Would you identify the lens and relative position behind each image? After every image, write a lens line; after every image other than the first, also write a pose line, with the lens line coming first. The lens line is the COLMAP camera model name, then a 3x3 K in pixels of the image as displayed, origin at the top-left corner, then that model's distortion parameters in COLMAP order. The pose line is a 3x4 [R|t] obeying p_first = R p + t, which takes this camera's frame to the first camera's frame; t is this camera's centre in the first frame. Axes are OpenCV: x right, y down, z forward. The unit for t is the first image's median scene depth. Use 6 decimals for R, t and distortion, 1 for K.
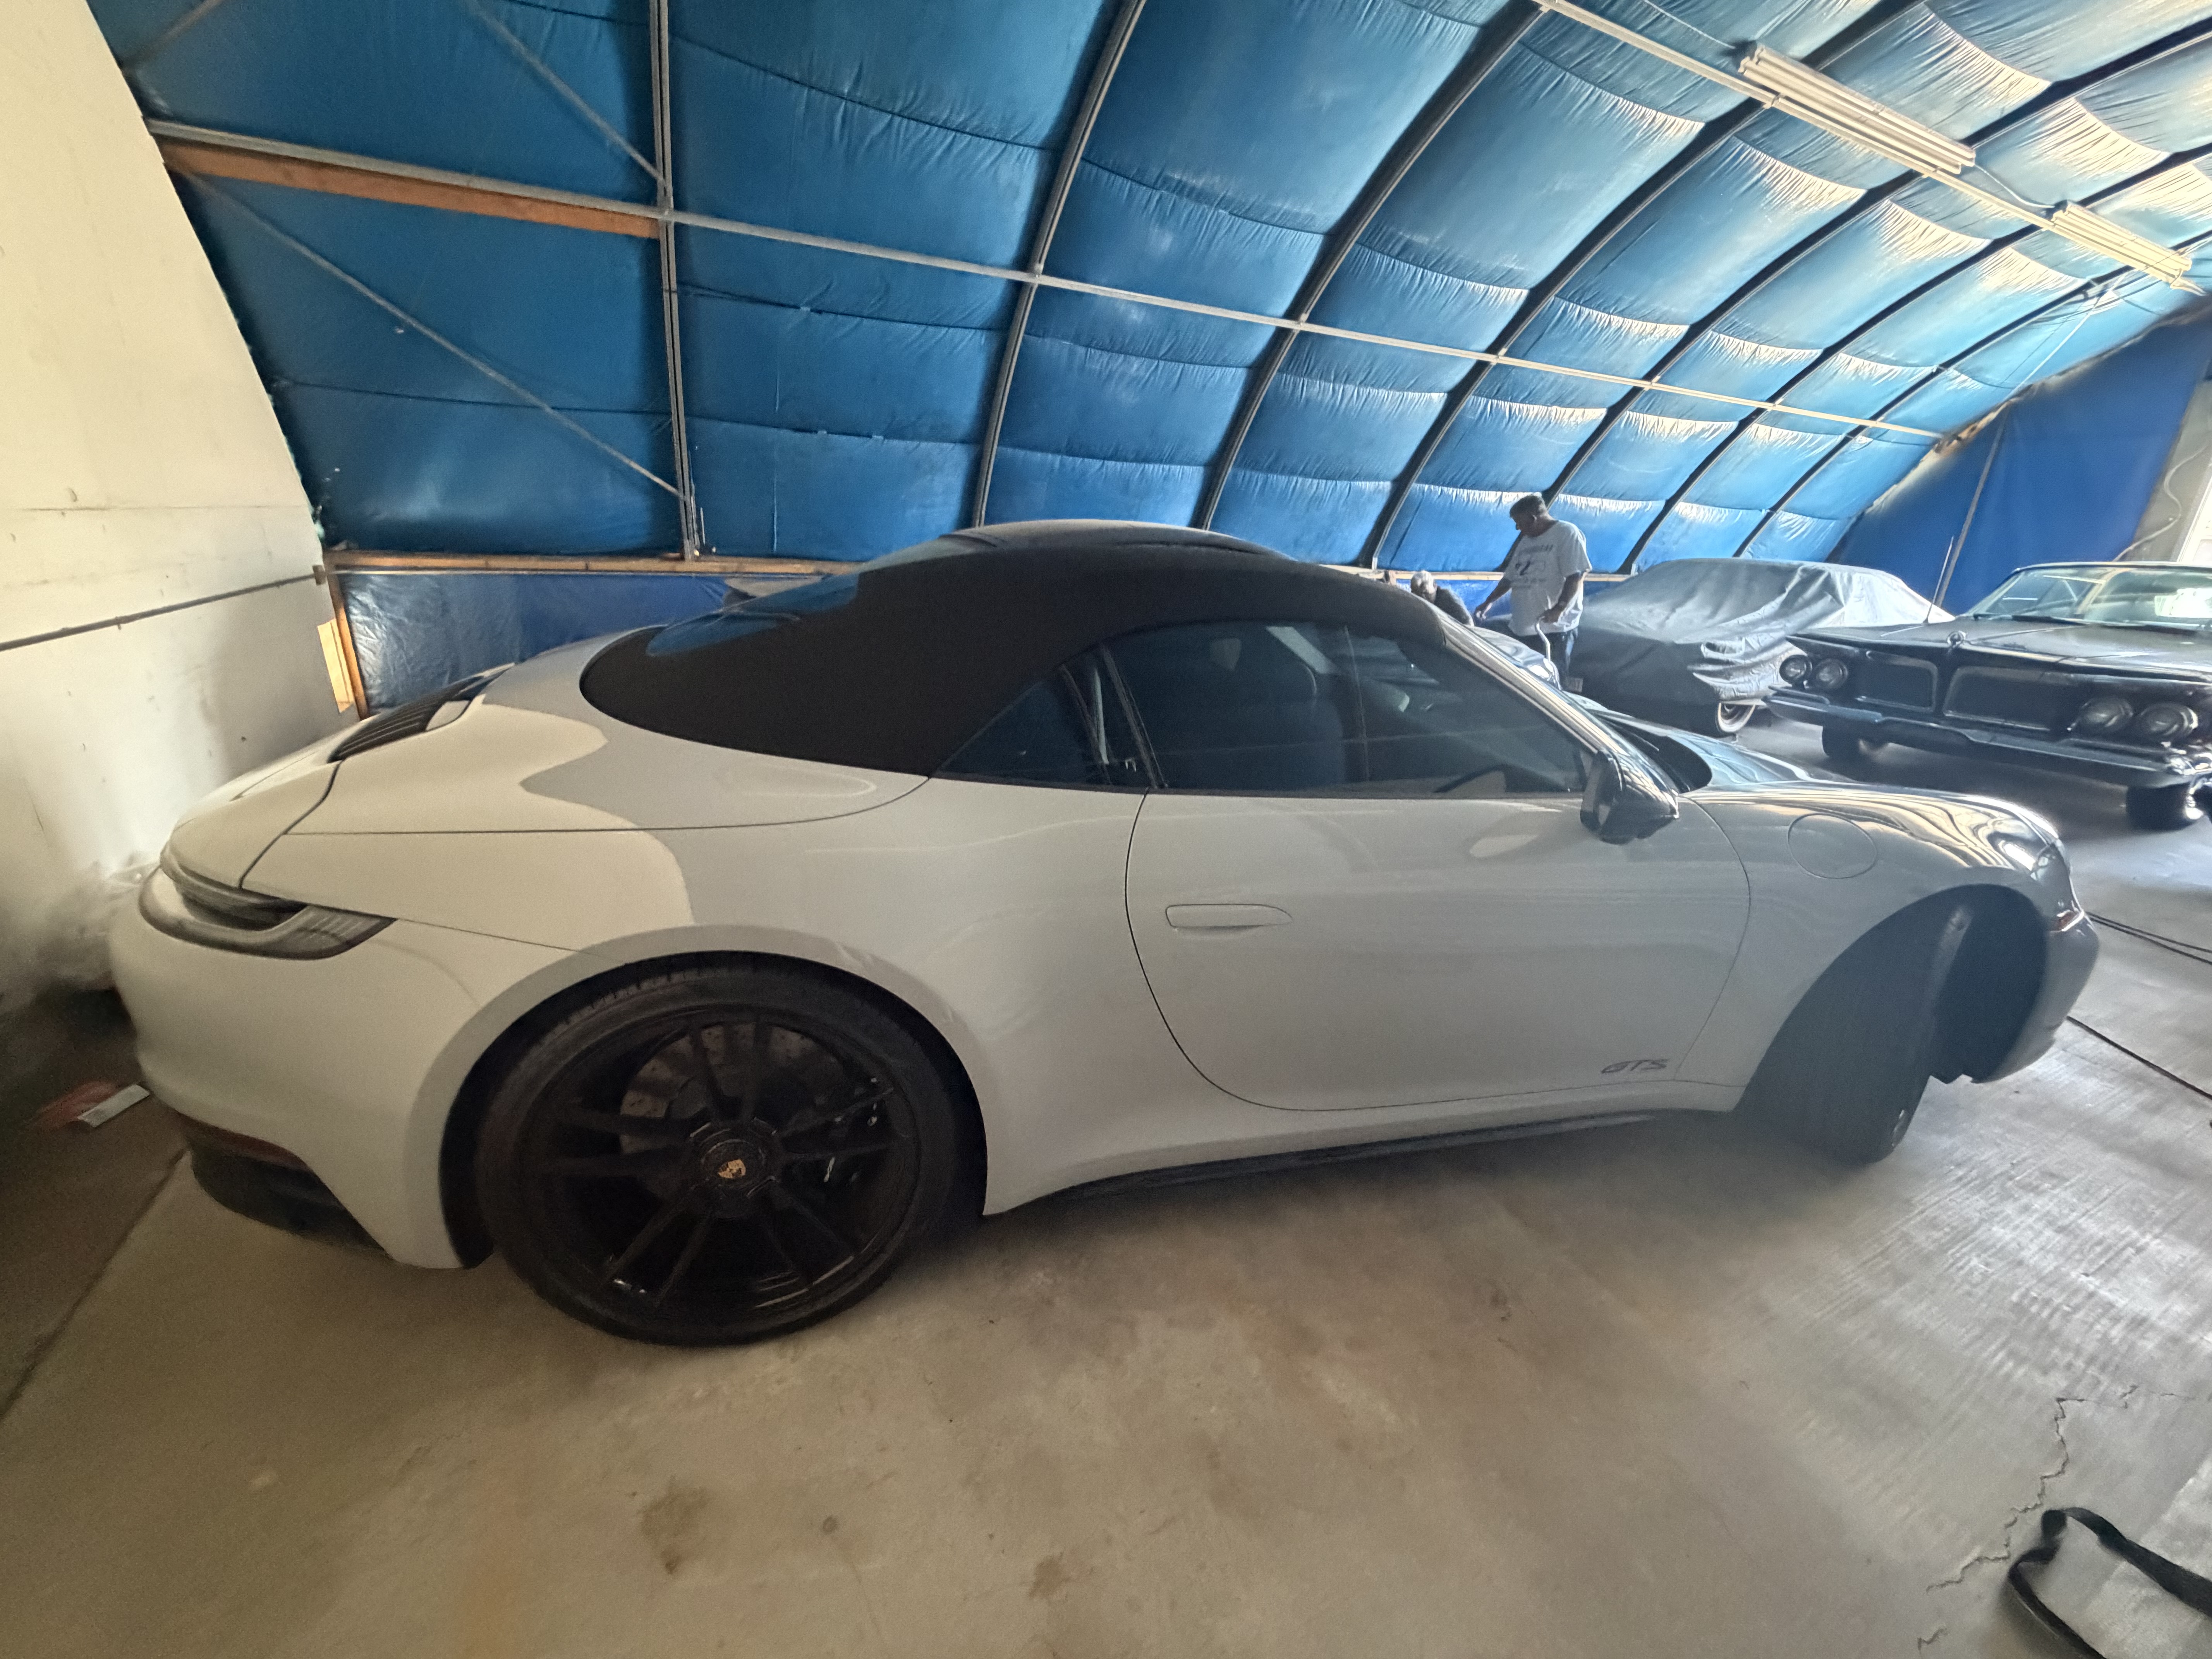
lens RADIAL K [[893.0, 0, 1103.1], [0, 893.0, 829.9], [0, 0, 1]] dist [0.001076, 0.000184]
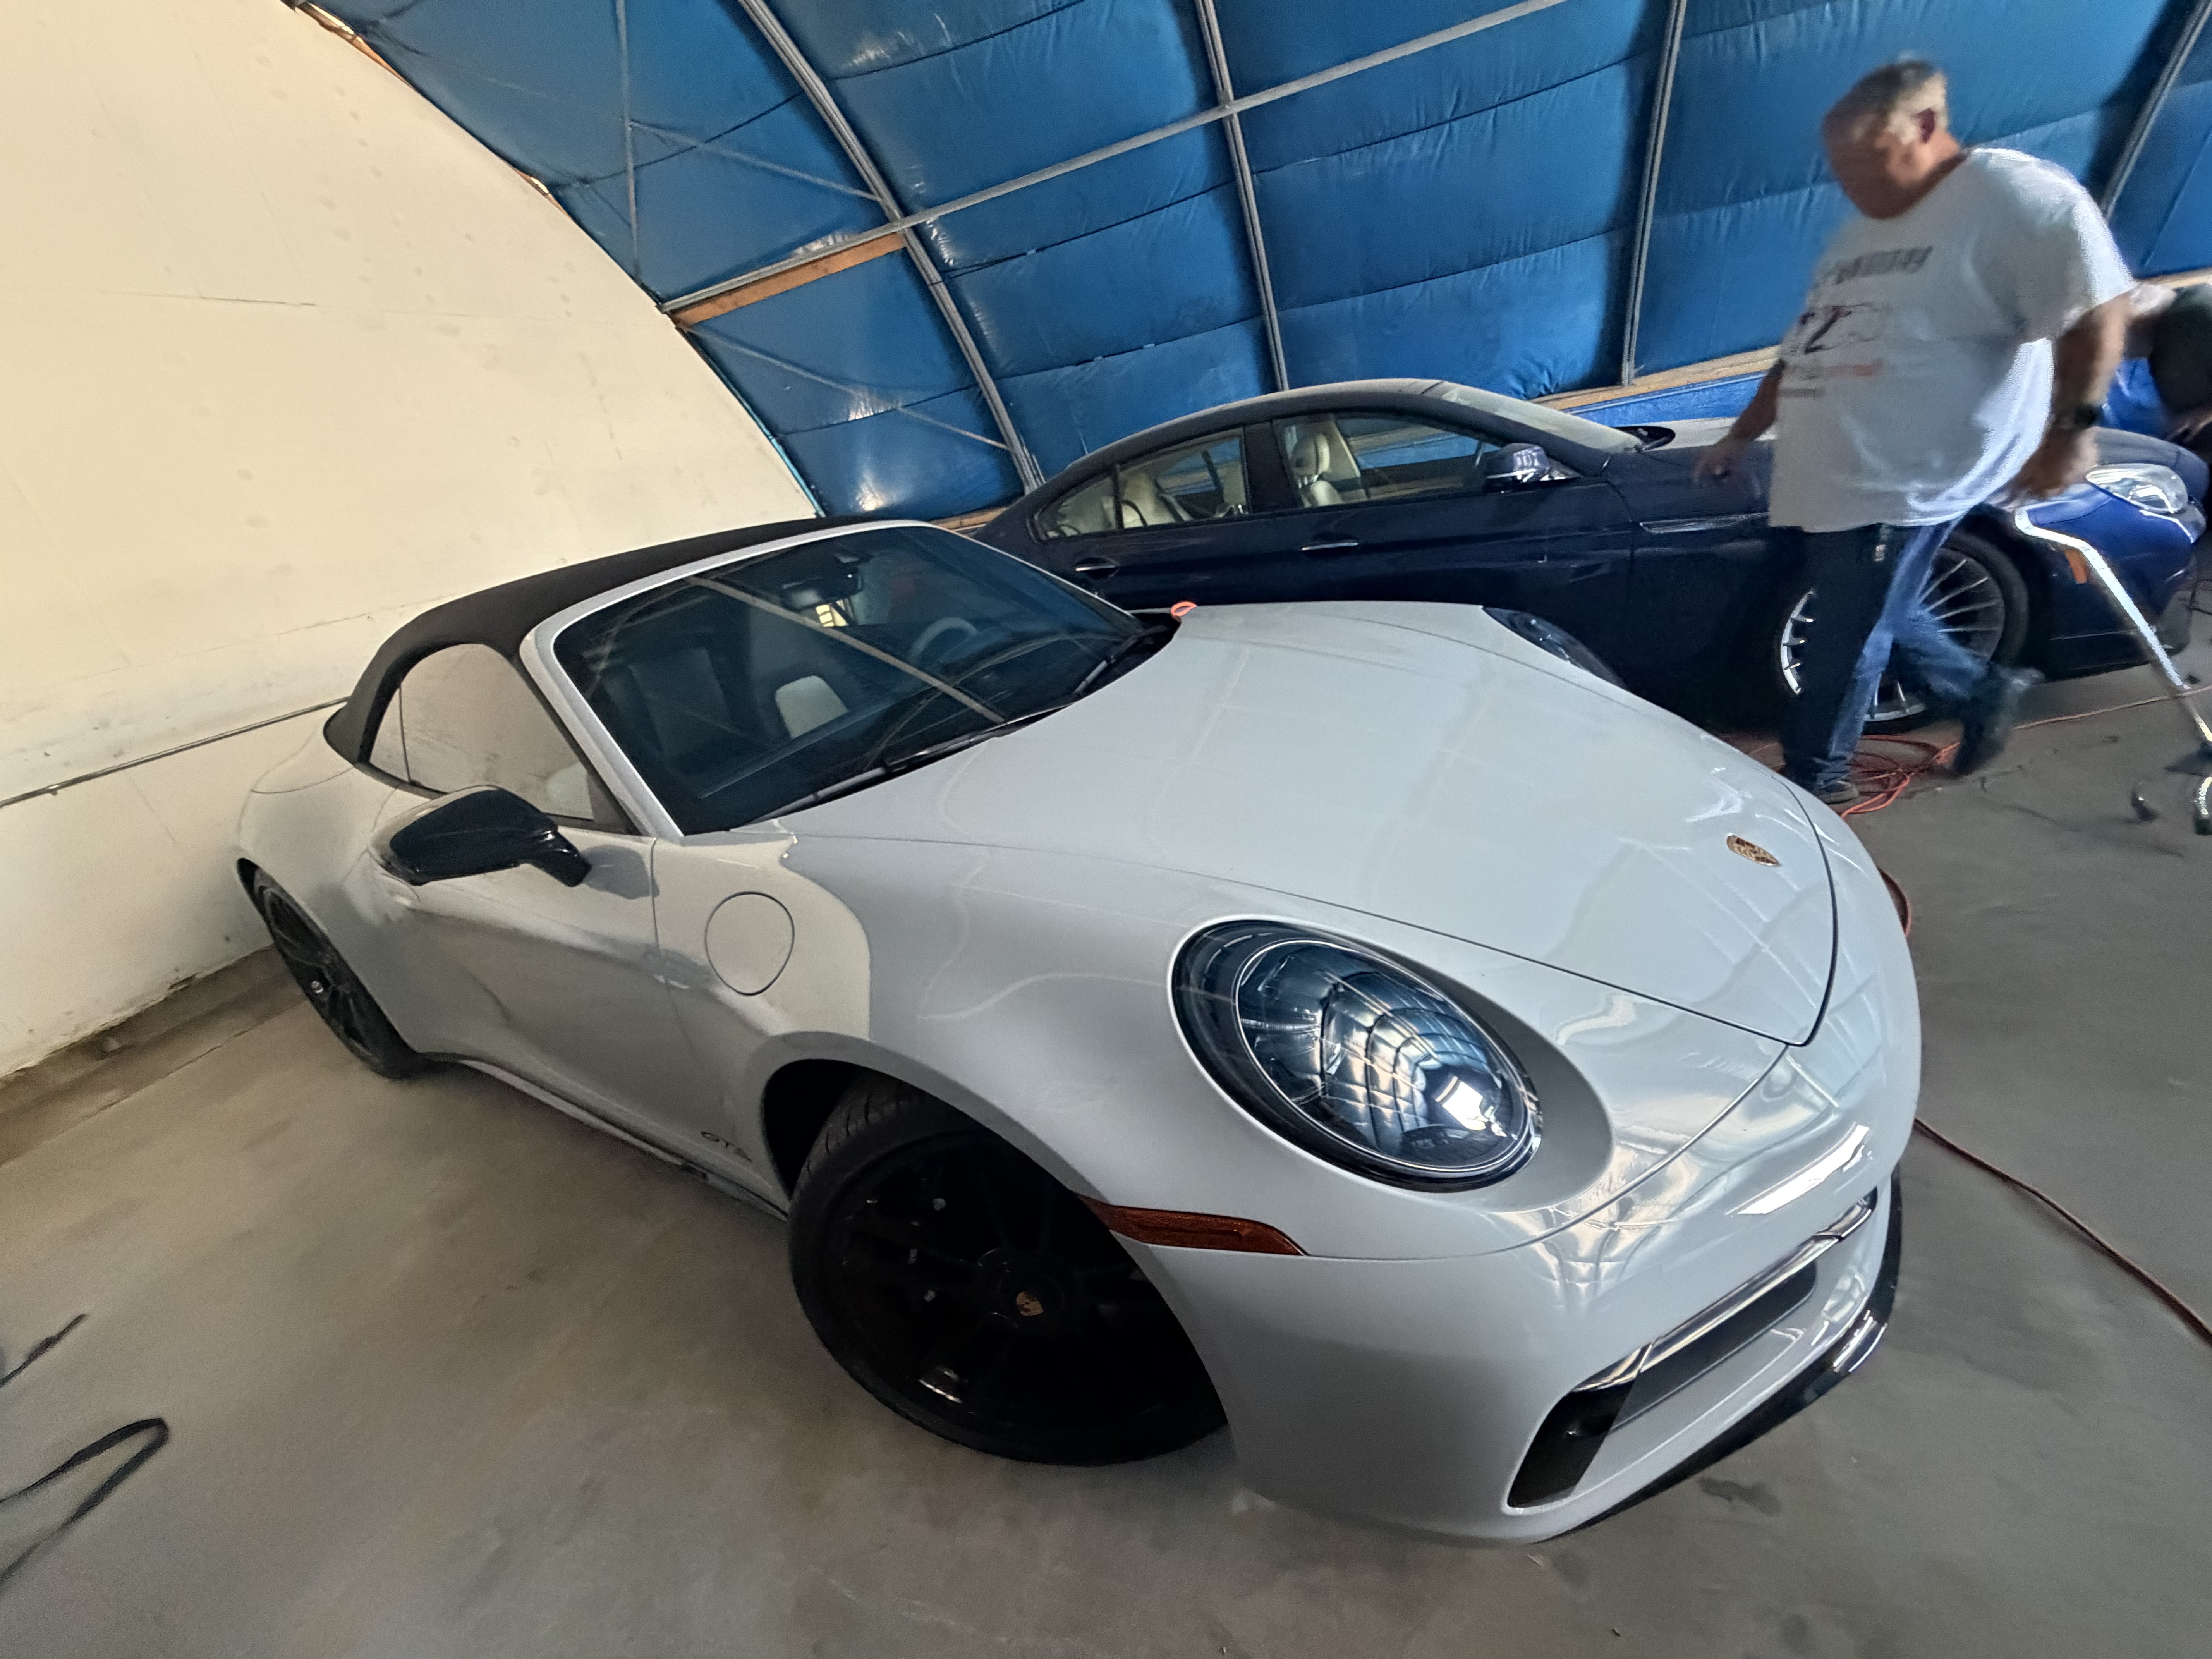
lens RADIAL K [[893.0, 0, 1103.1], [0, 893.0, 829.9], [0, 0, 1]] dist [0.001076, 0.000184]
pose [[0.656057, 0.133909, -0.742737, 0.576890], [-0.027874, 0.987761, 0.153464, -0.066978], [0.754197, -0.079978, 0.651760, 0.302740]]
